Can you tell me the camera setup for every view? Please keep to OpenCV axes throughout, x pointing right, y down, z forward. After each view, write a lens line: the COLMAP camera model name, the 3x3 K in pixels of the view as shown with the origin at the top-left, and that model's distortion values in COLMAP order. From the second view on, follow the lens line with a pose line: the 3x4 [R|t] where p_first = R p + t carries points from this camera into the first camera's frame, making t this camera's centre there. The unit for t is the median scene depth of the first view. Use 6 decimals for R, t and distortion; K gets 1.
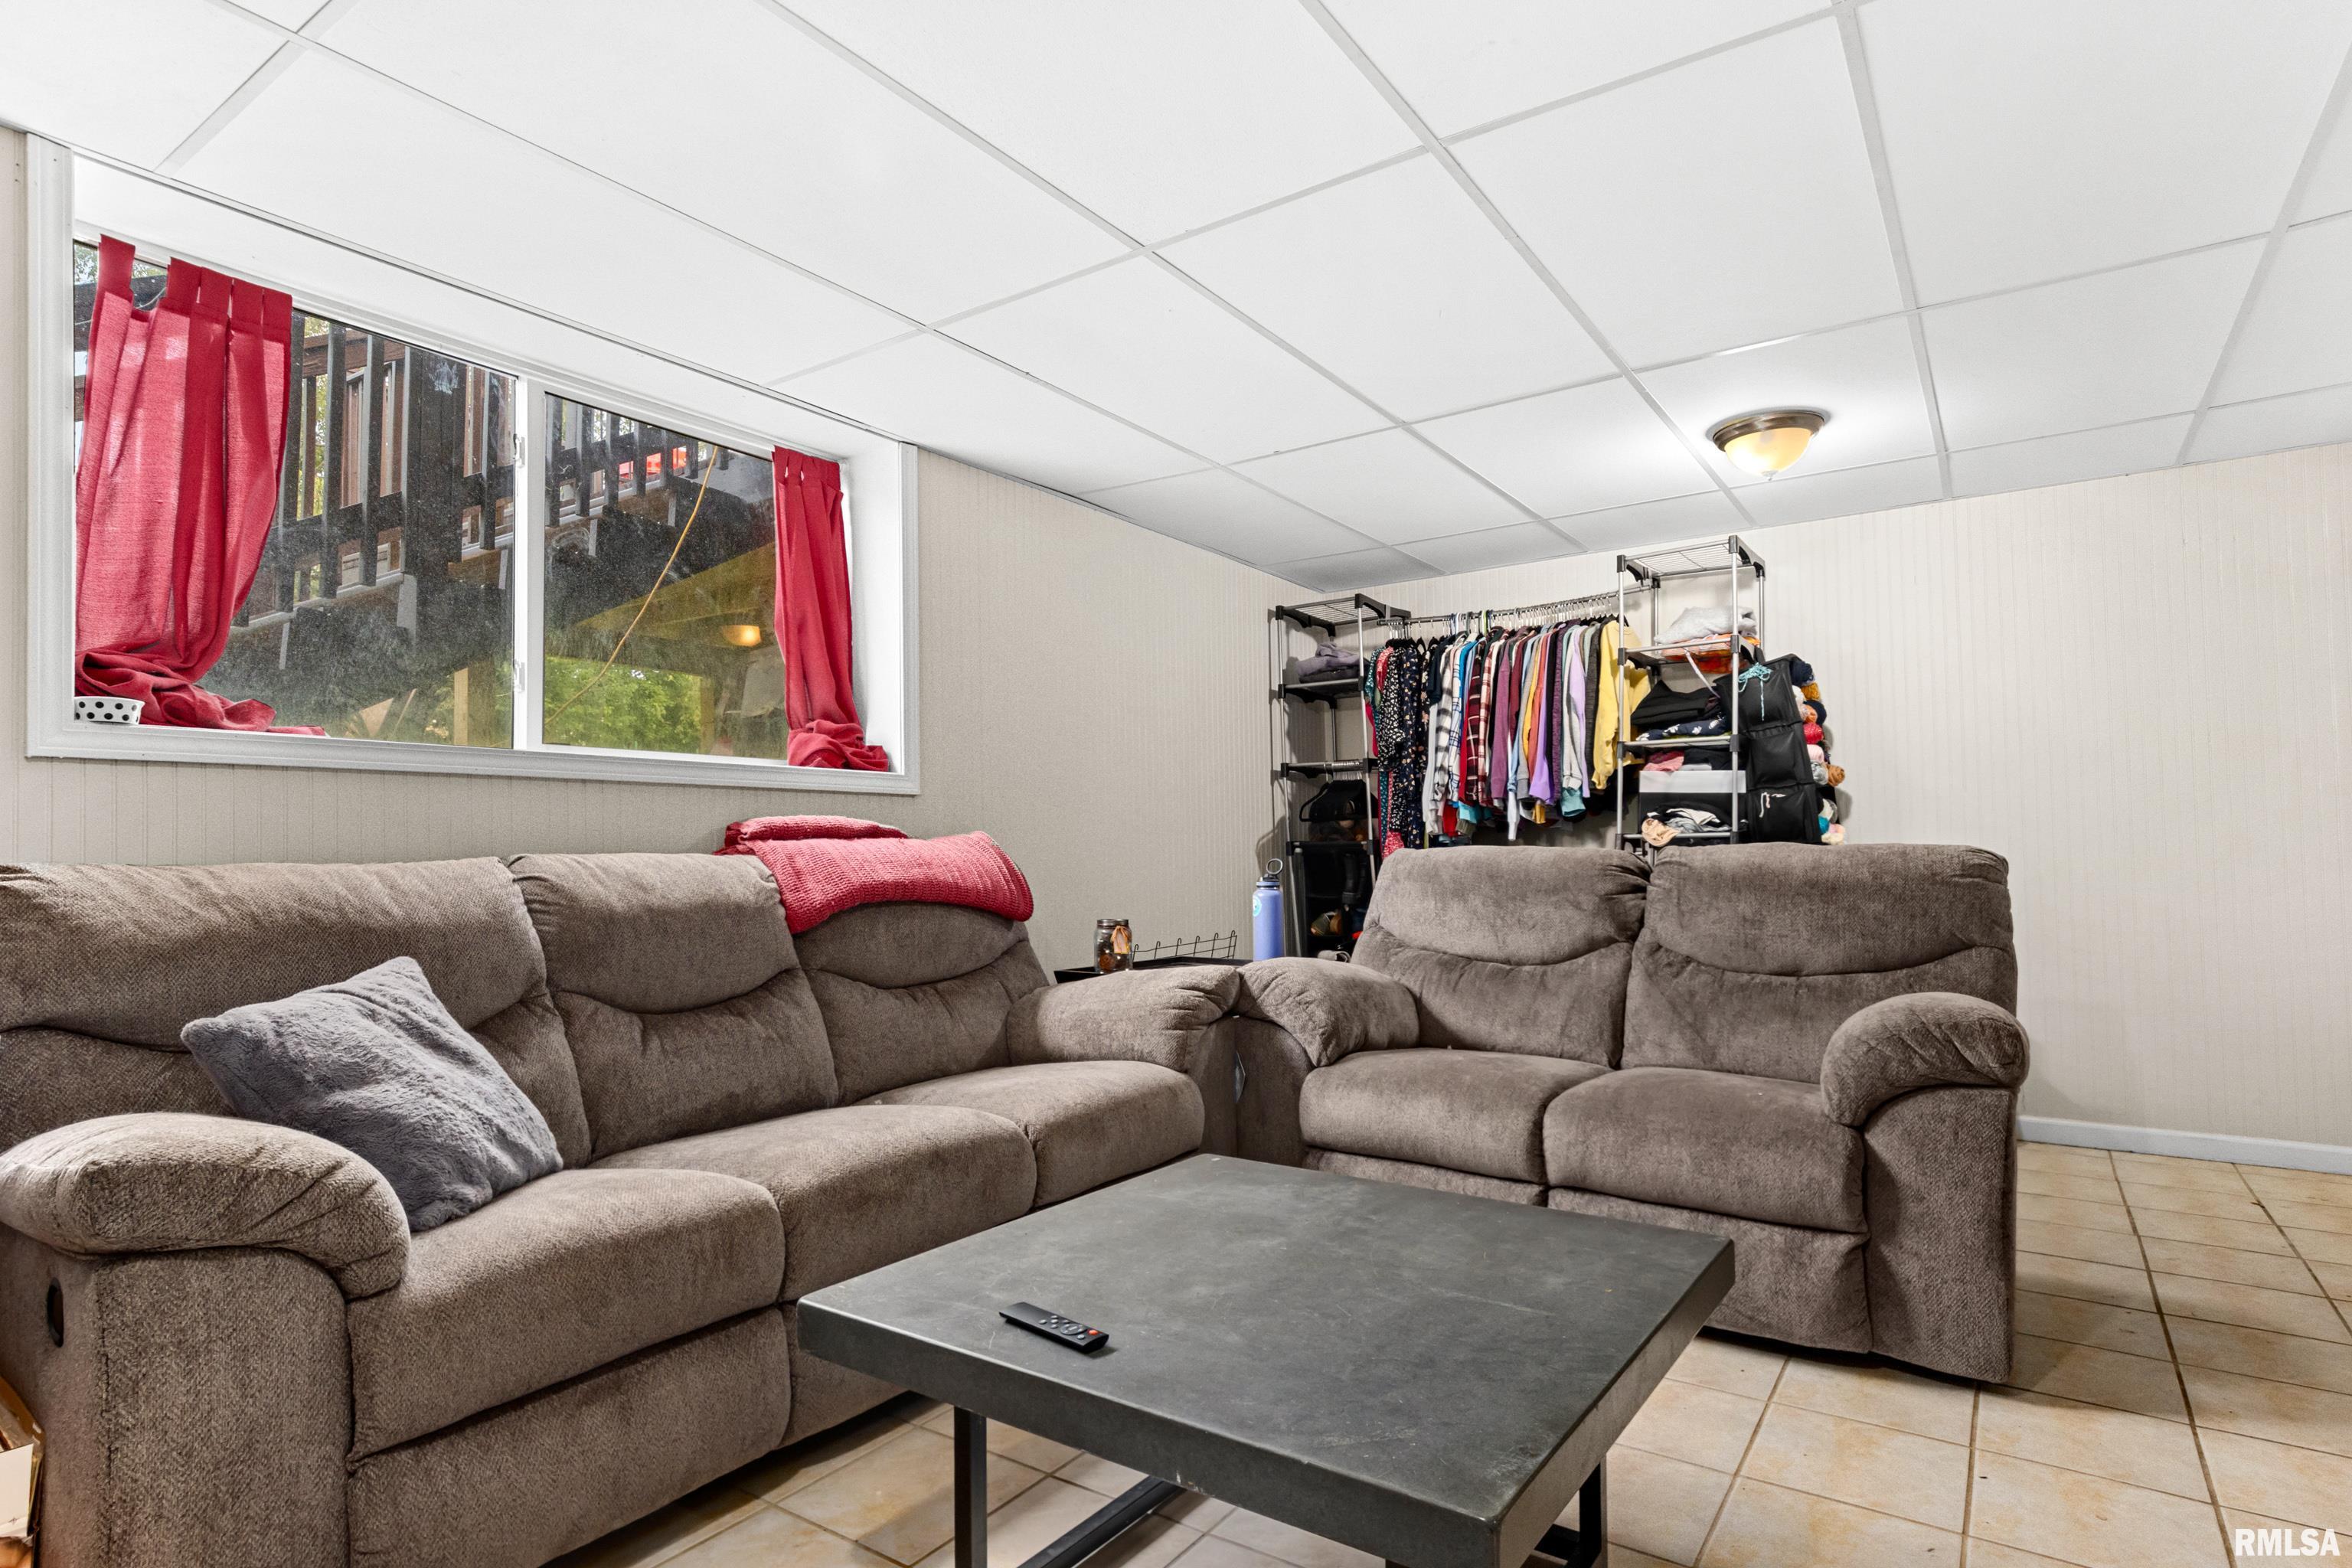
lens RADIAL K [[1220.3, 0, 1169.5], [0, 1220.3, 850.1], [0, 0, 1]] dist [0.006501, -0.003583]
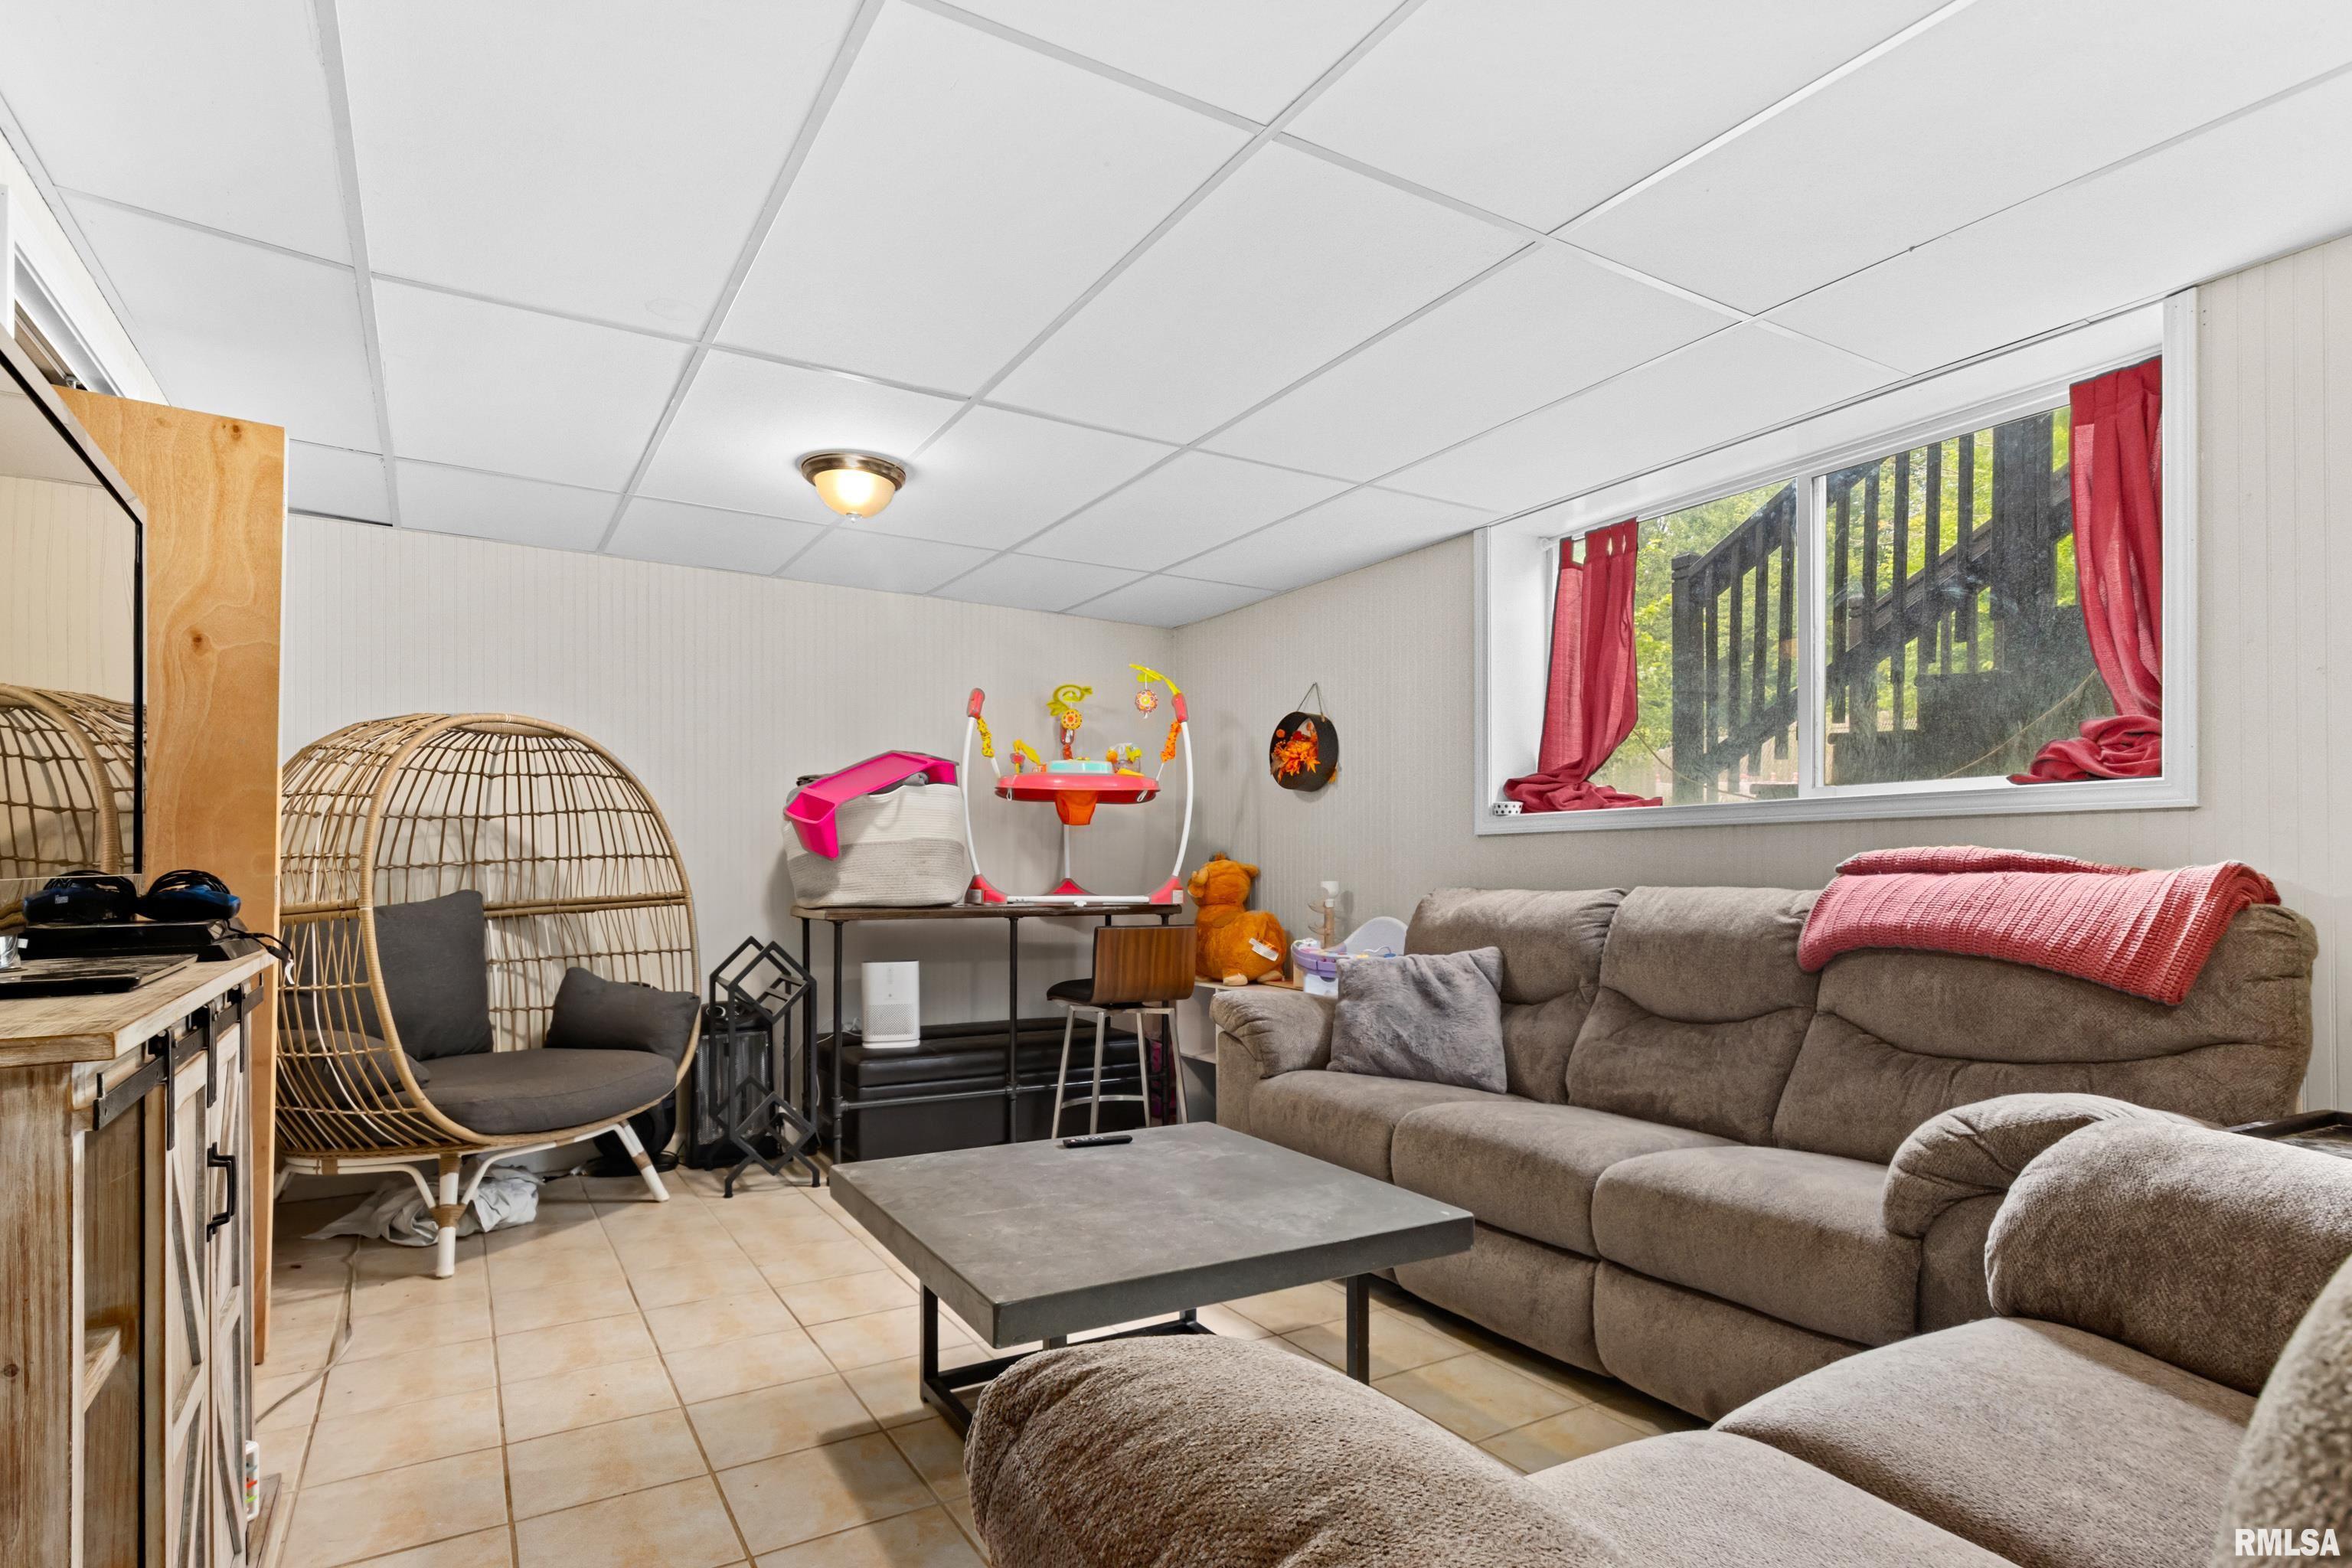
lens RADIAL K [[1220.3, 0, 1183.2], [0, 1220.3, 876.5], [0, 0, 1]] dist [0.006501, -0.003583]
pose [[-0.404235, 0.014591, -0.914539, 1.193456], [0.007421, 0.999892, 0.012673, -0.036472], [0.914625, -0.001664, -0.404300, 1.414967]]
